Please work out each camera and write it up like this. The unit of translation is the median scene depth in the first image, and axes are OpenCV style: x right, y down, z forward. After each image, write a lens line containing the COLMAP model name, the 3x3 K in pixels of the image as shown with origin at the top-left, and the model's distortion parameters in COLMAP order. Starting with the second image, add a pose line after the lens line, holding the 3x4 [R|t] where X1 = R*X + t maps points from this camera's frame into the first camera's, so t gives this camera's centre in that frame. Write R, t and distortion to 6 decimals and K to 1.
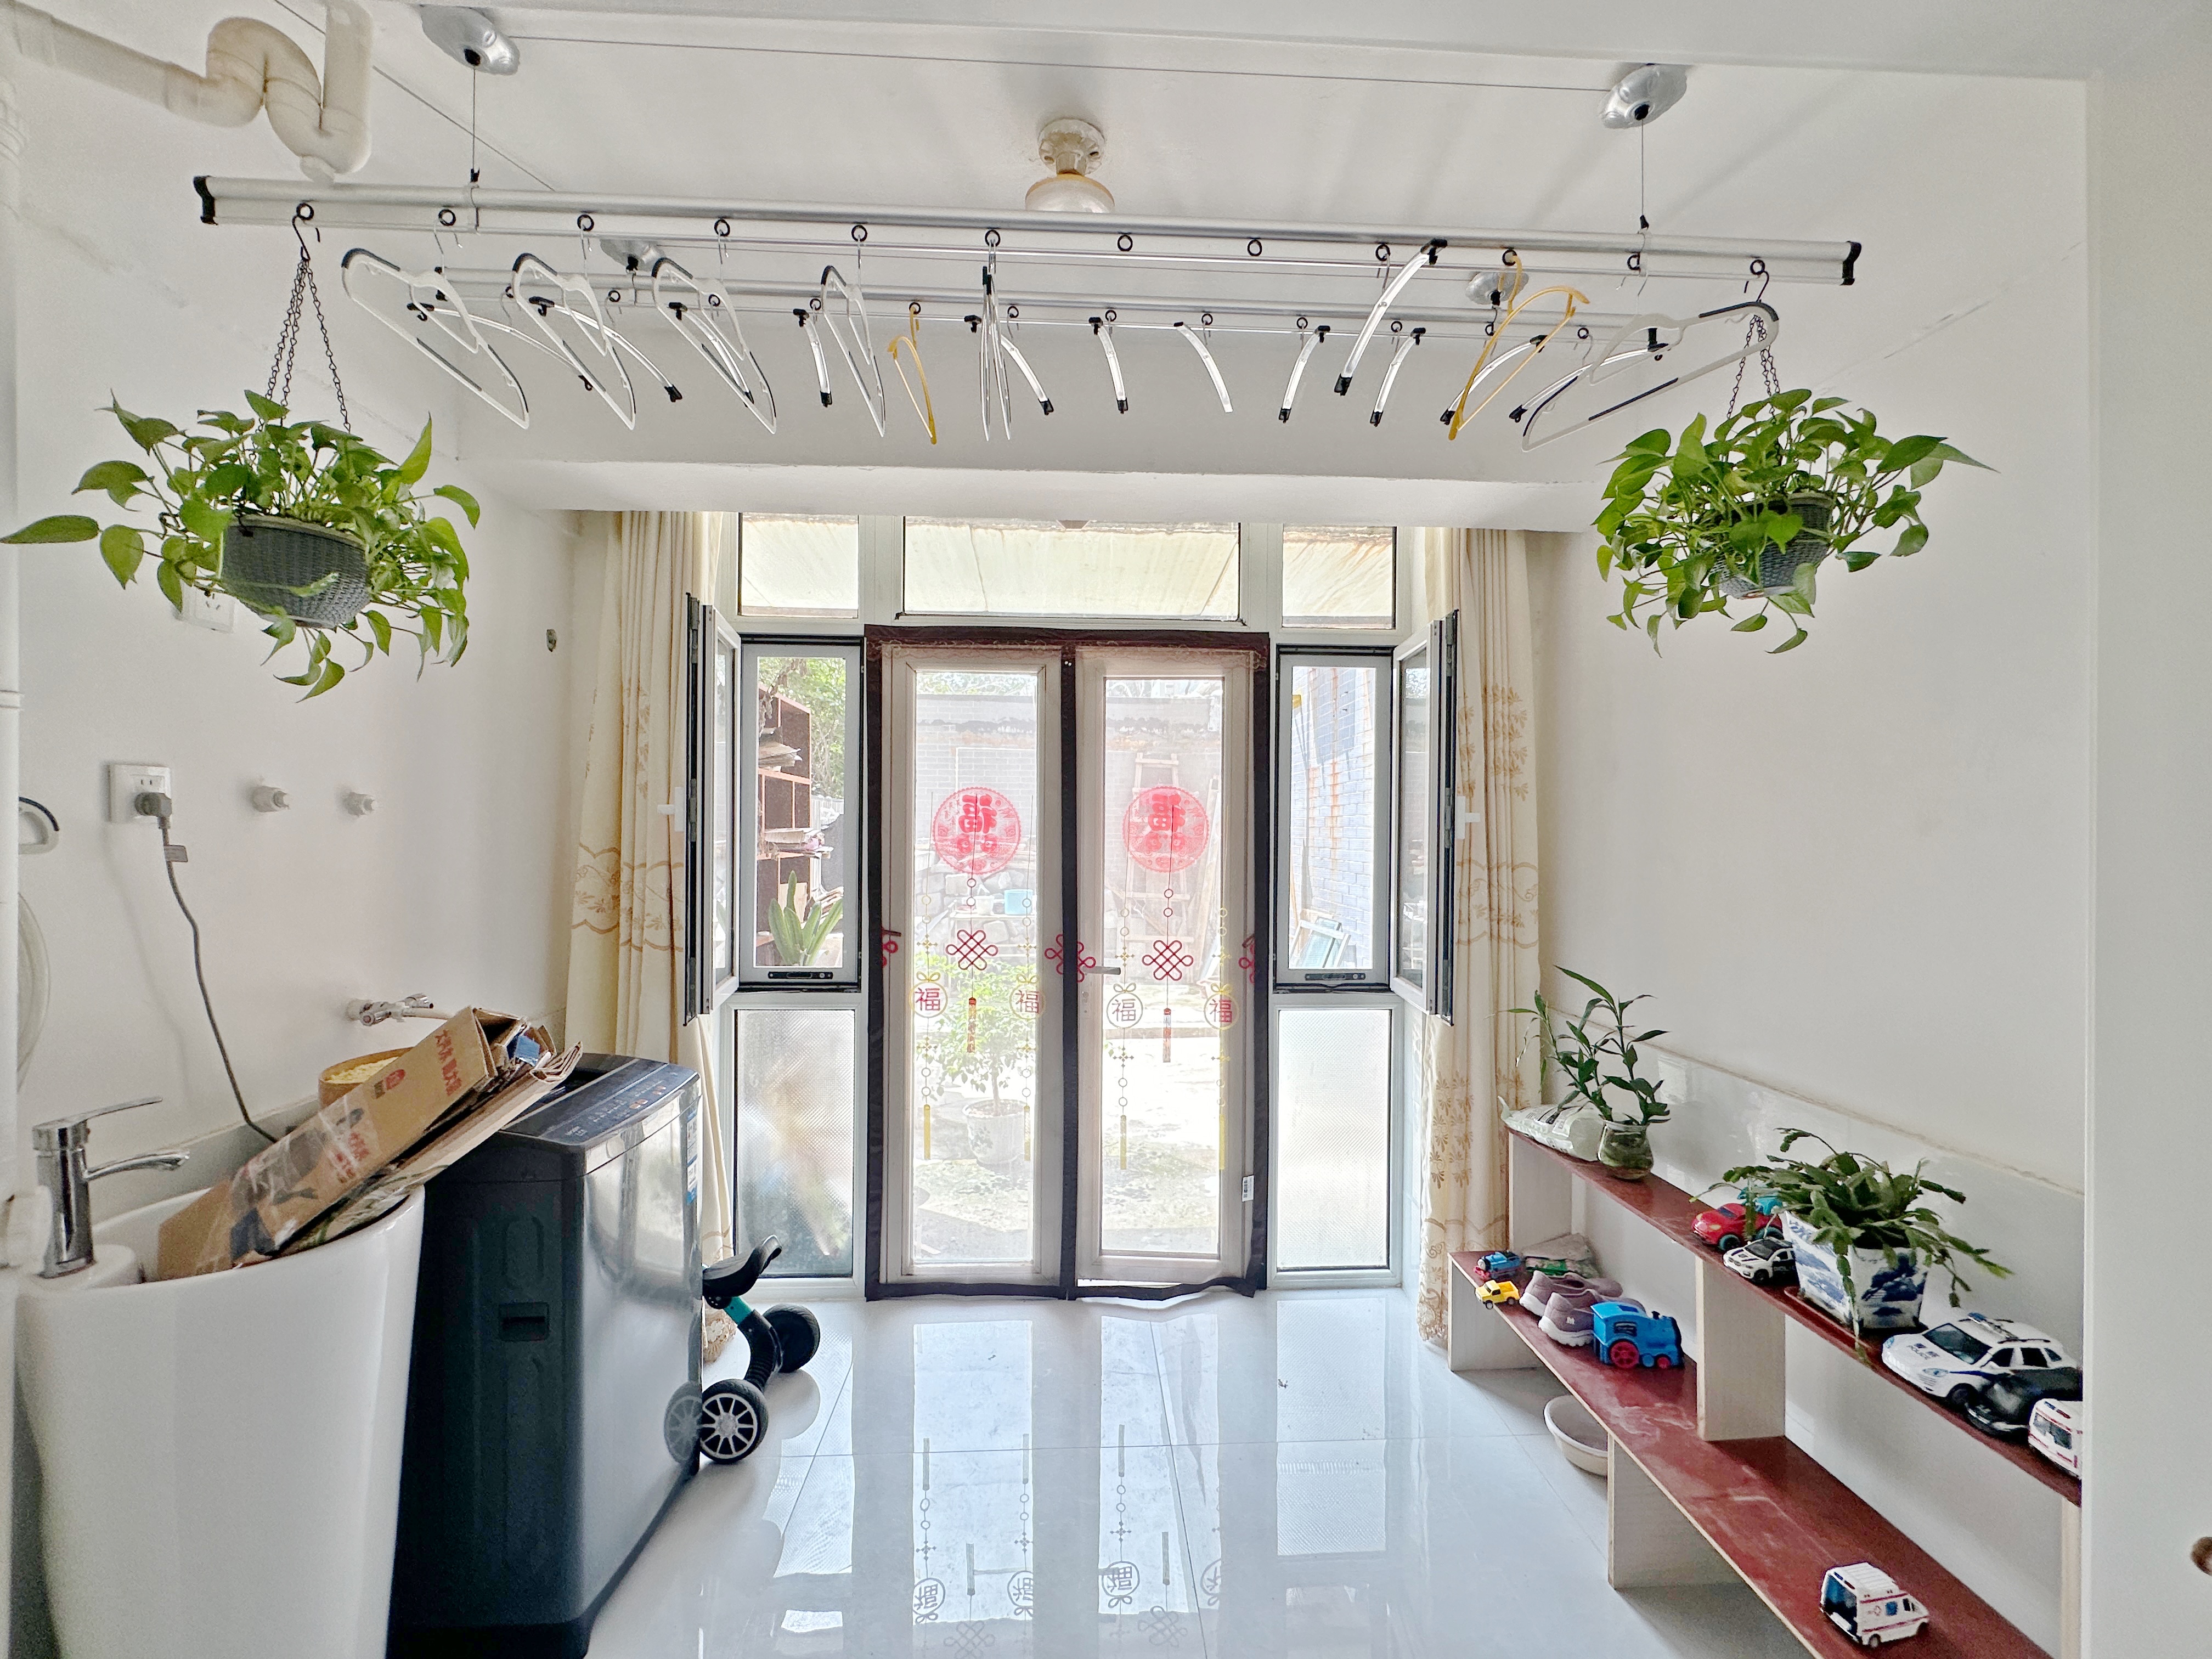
lens RADIAL K [[883.5, 0, 1110.5], [0, 883.5, 828.7], [0, 0, 1]] dist [-0.000195, -0.000015]
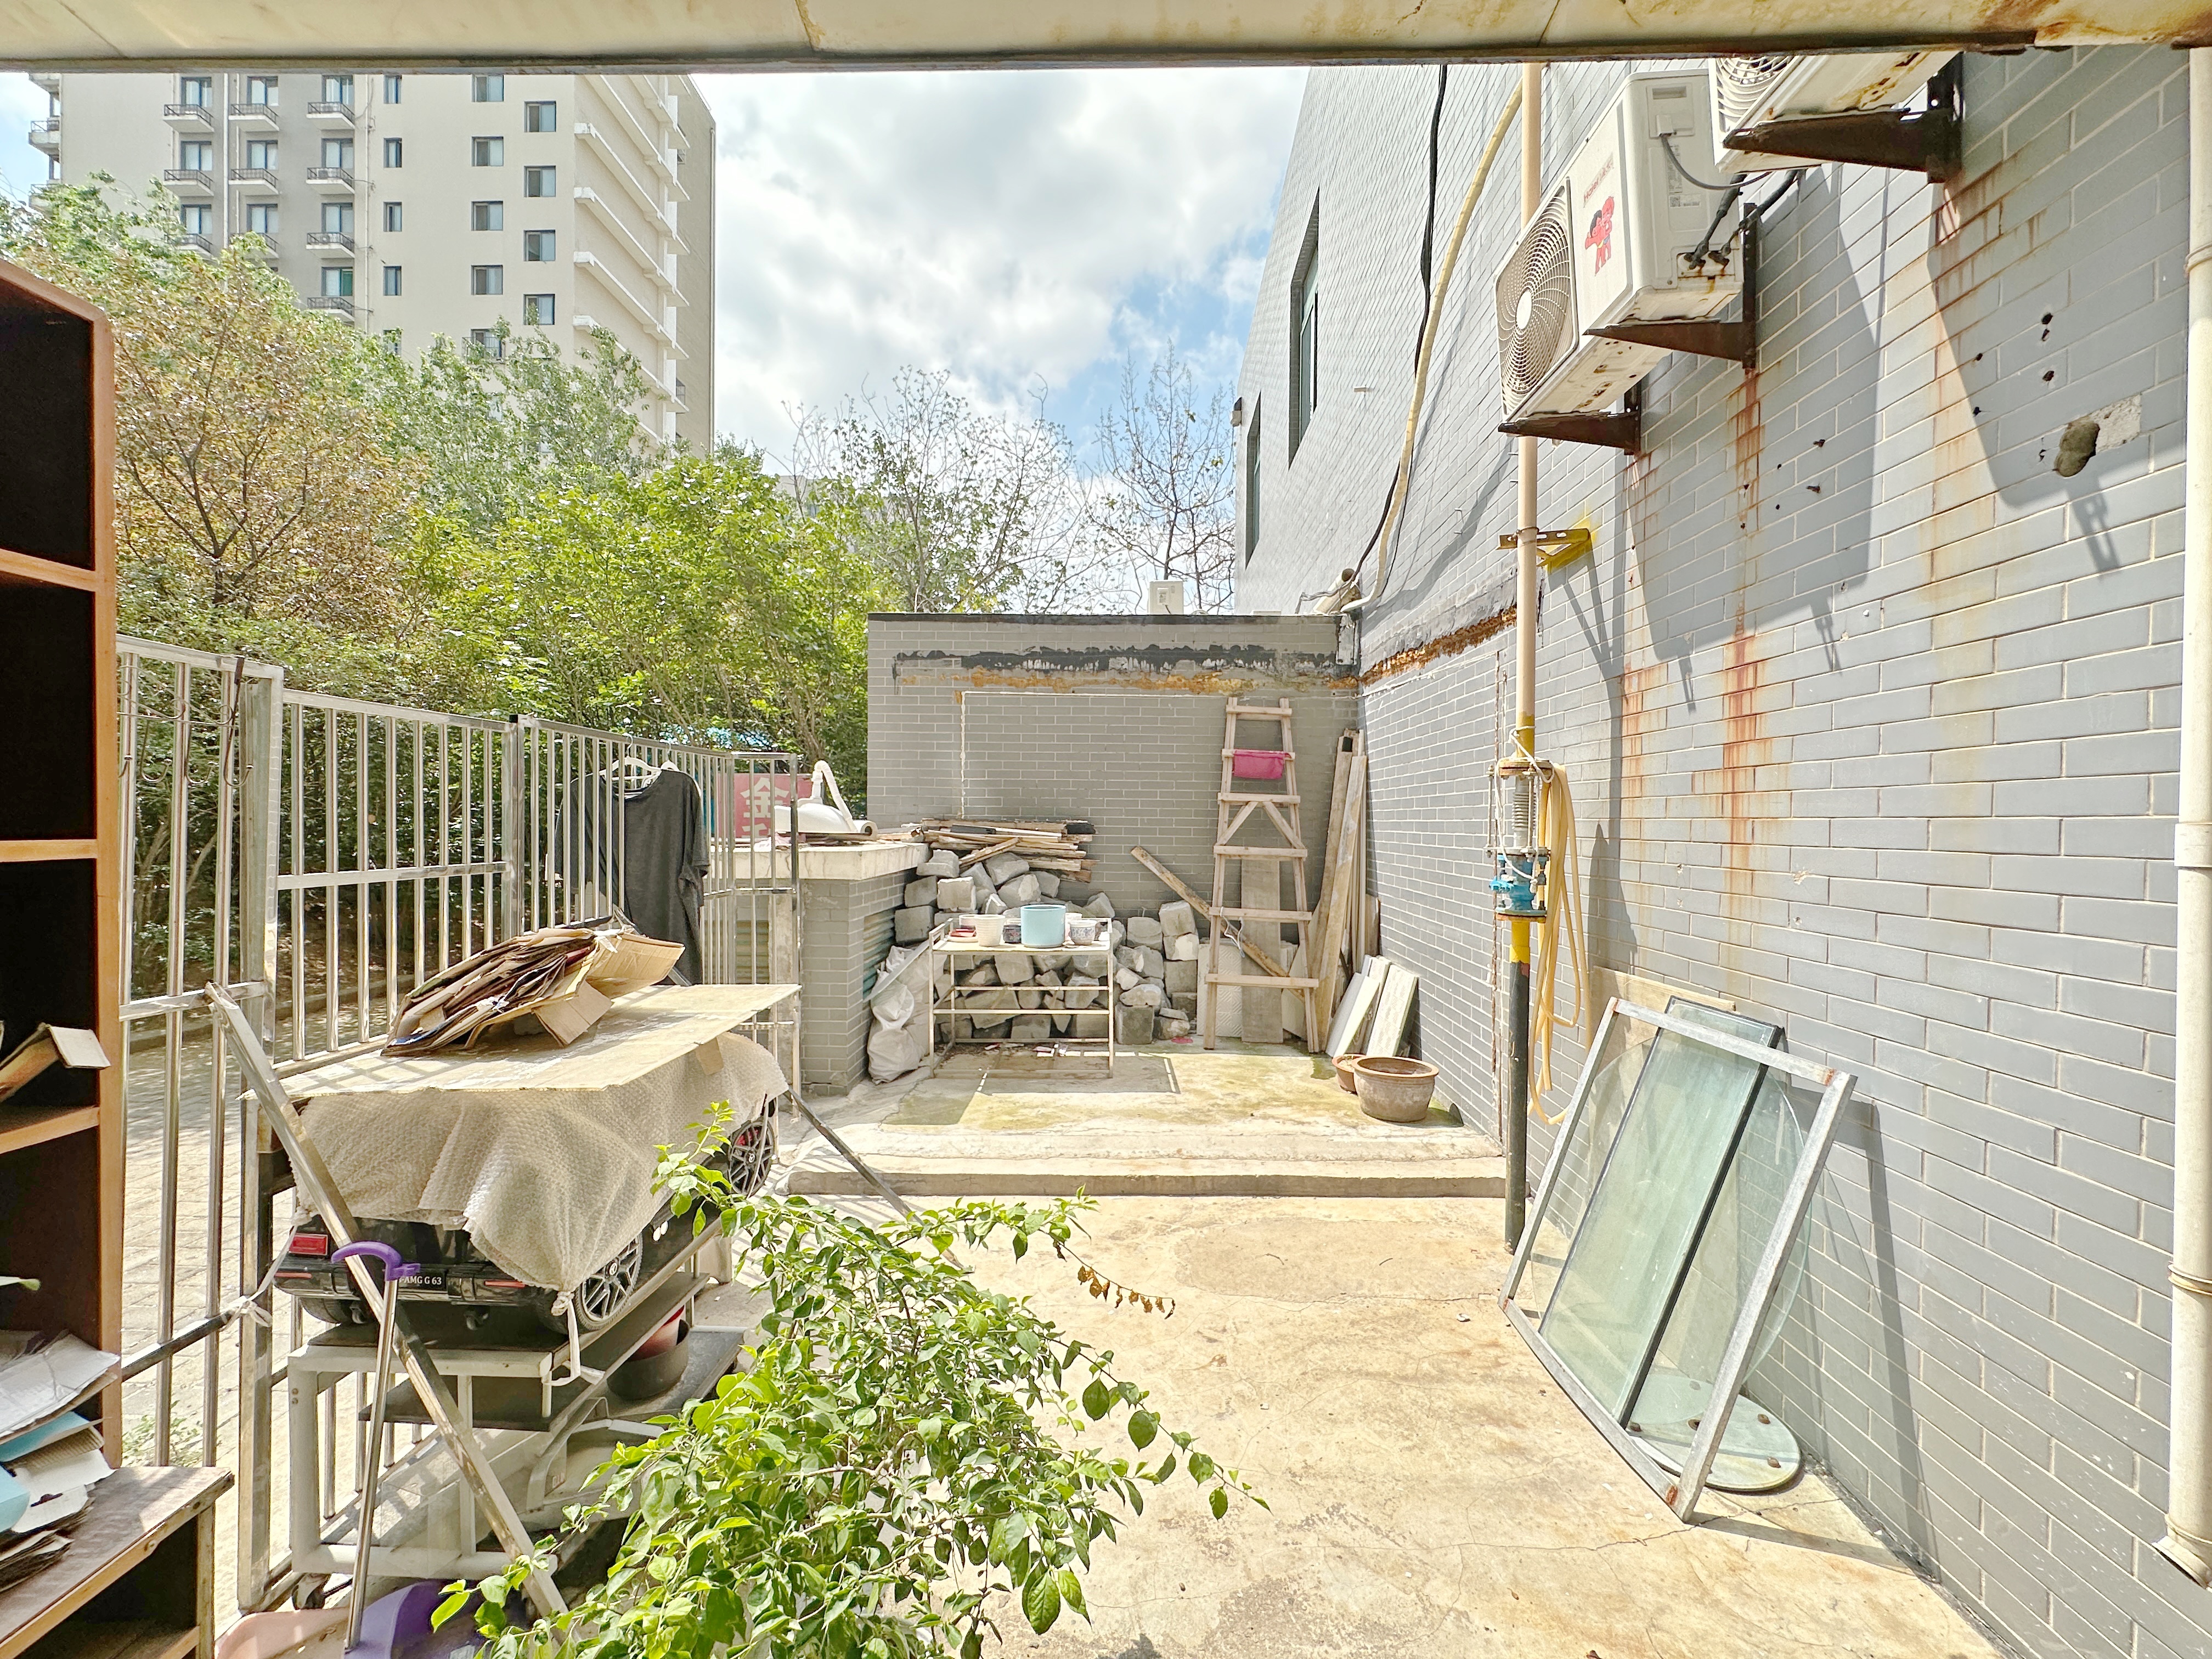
lens RADIAL K [[883.5, 0, 1106.4], [0, 883.5, 827.7], [0, 0, 1]] dist [-0.000195, -0.000015]
pose [[0.996729, 0.002556, -0.080773, -0.008860], [-0.001708, 0.999943, 0.010564, 0.006303], [0.080796, -0.010391, 0.996677, 0.343818]]
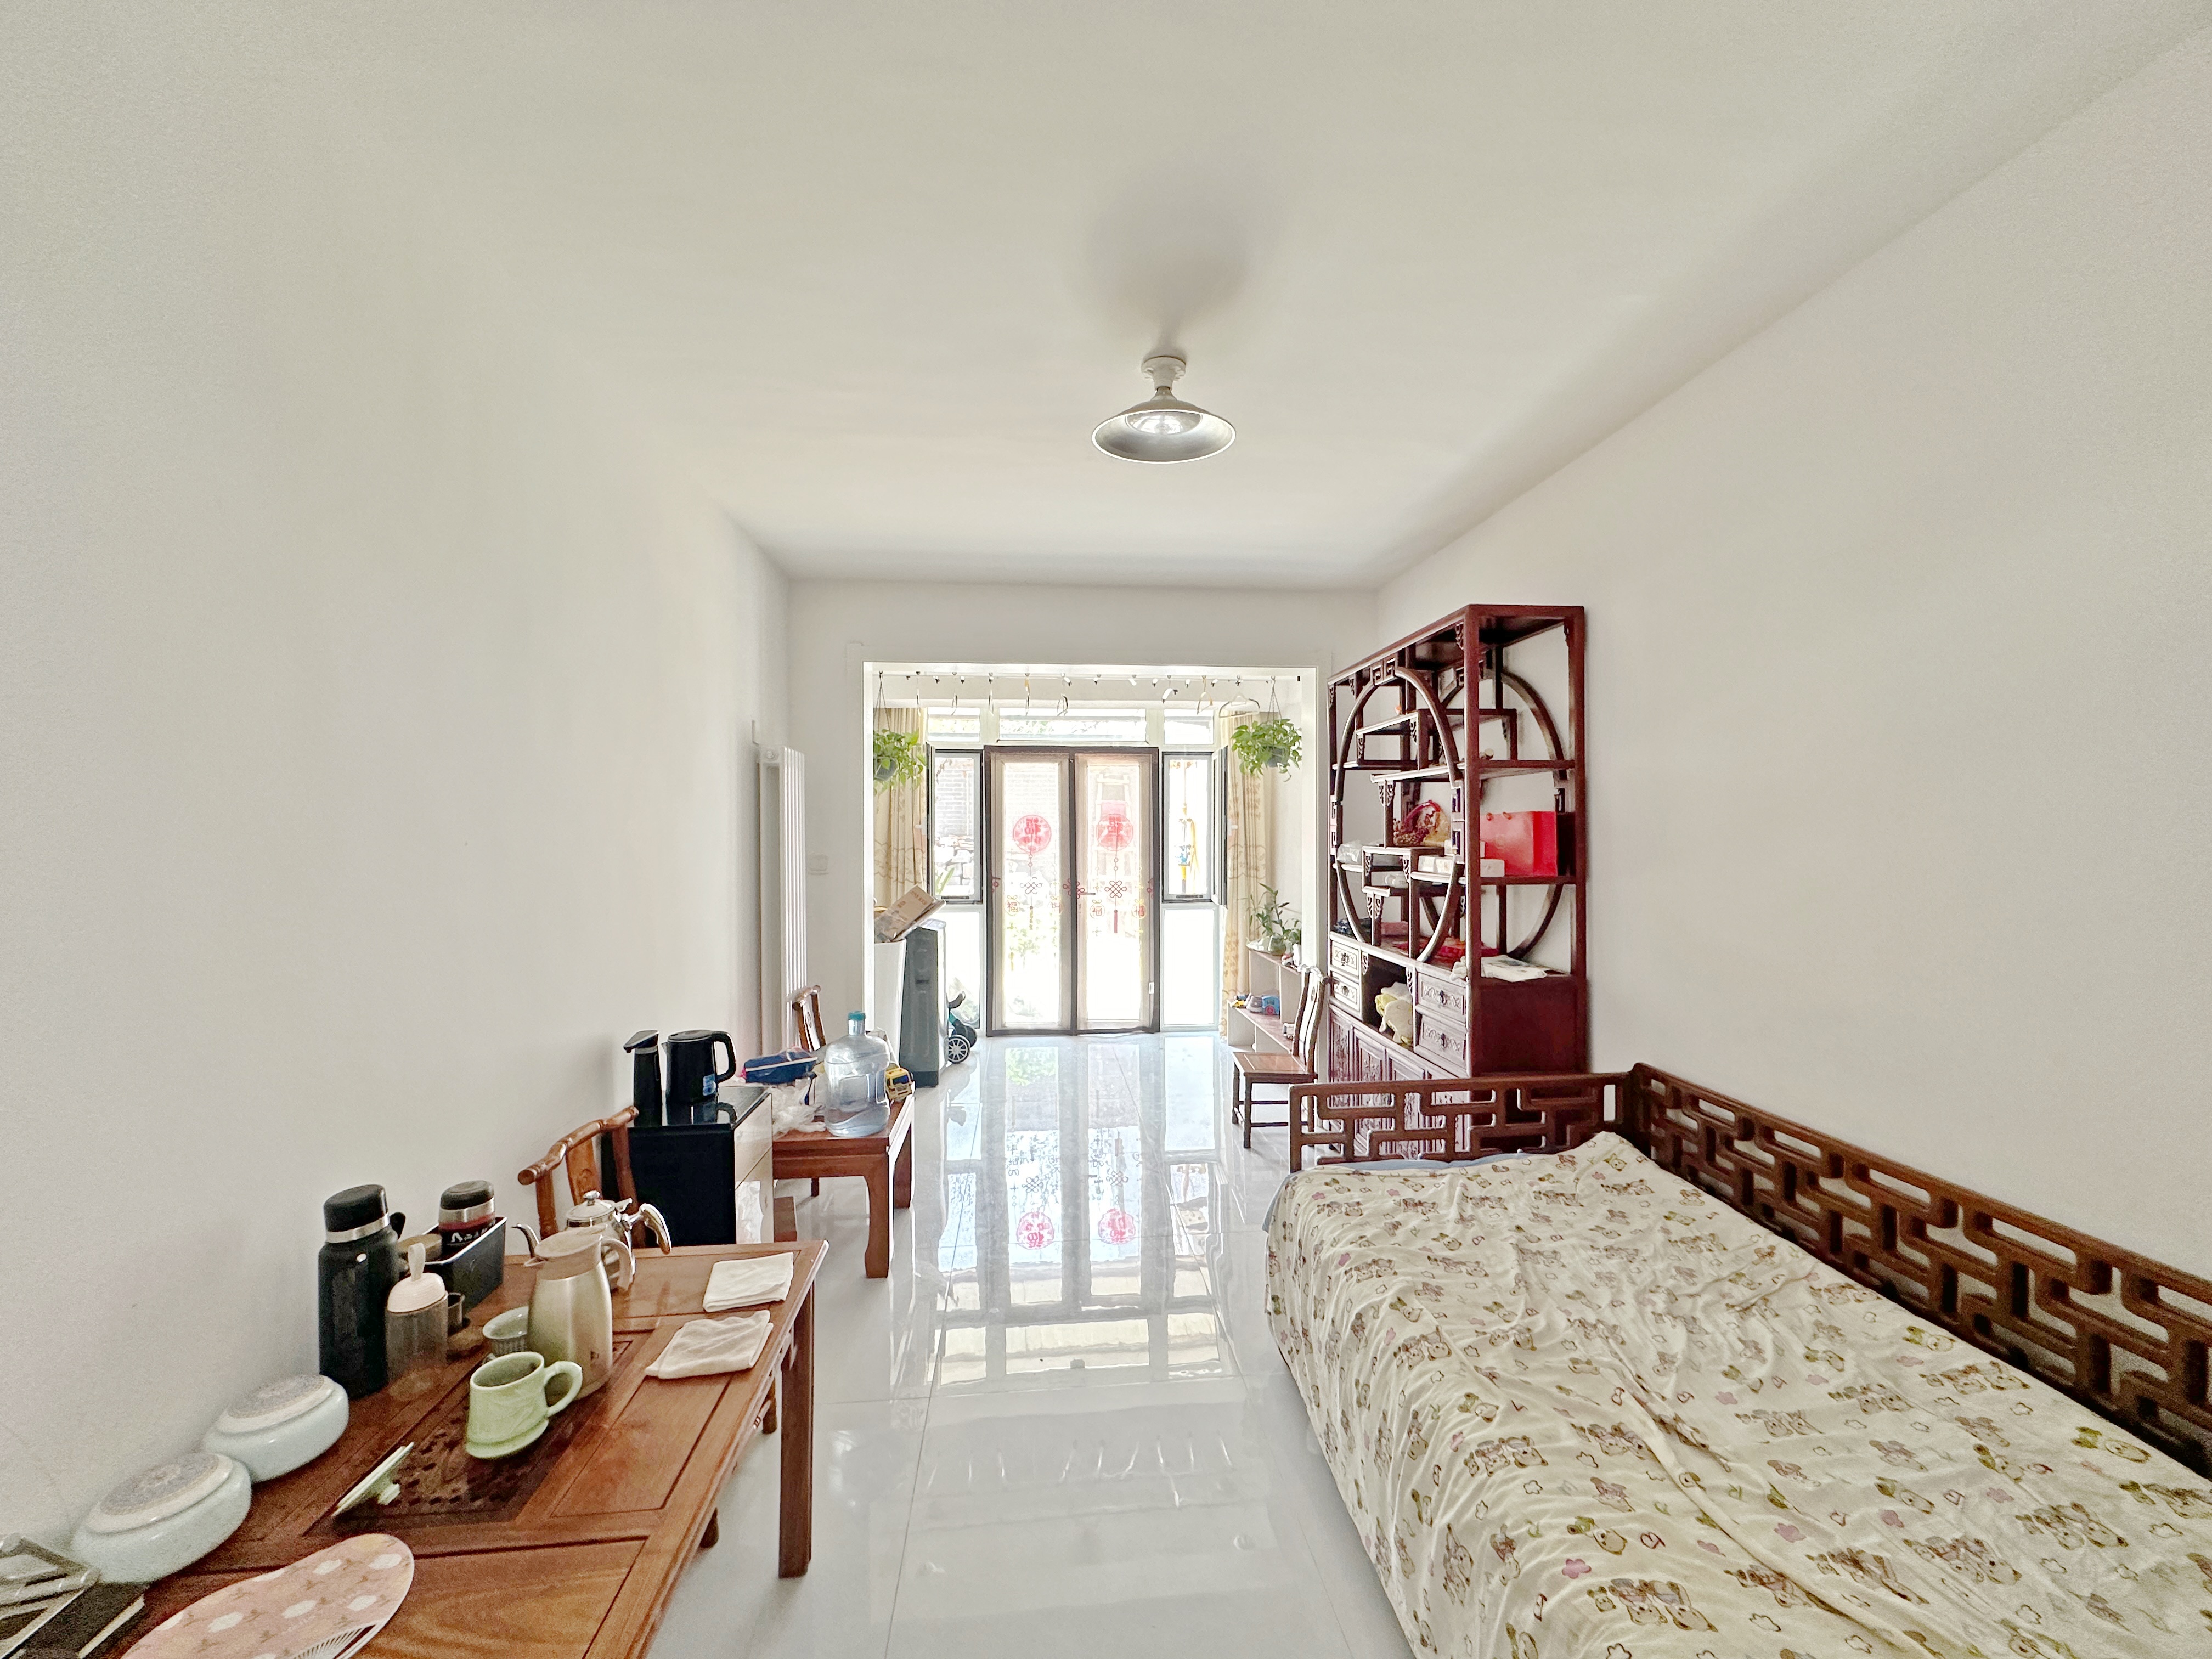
lens RADIAL K [[883.5, 0, 1111.6], [0, 883.5, 827.2], [0, 0, 1]] dist [-0.000195, -0.000015]
pose [[0.999214, -0.009475, 0.038501, -0.033159], [0.009283, 0.999944, 0.005137, -0.024681], [-0.038547, -0.004776, 0.999245, -1.303713]]
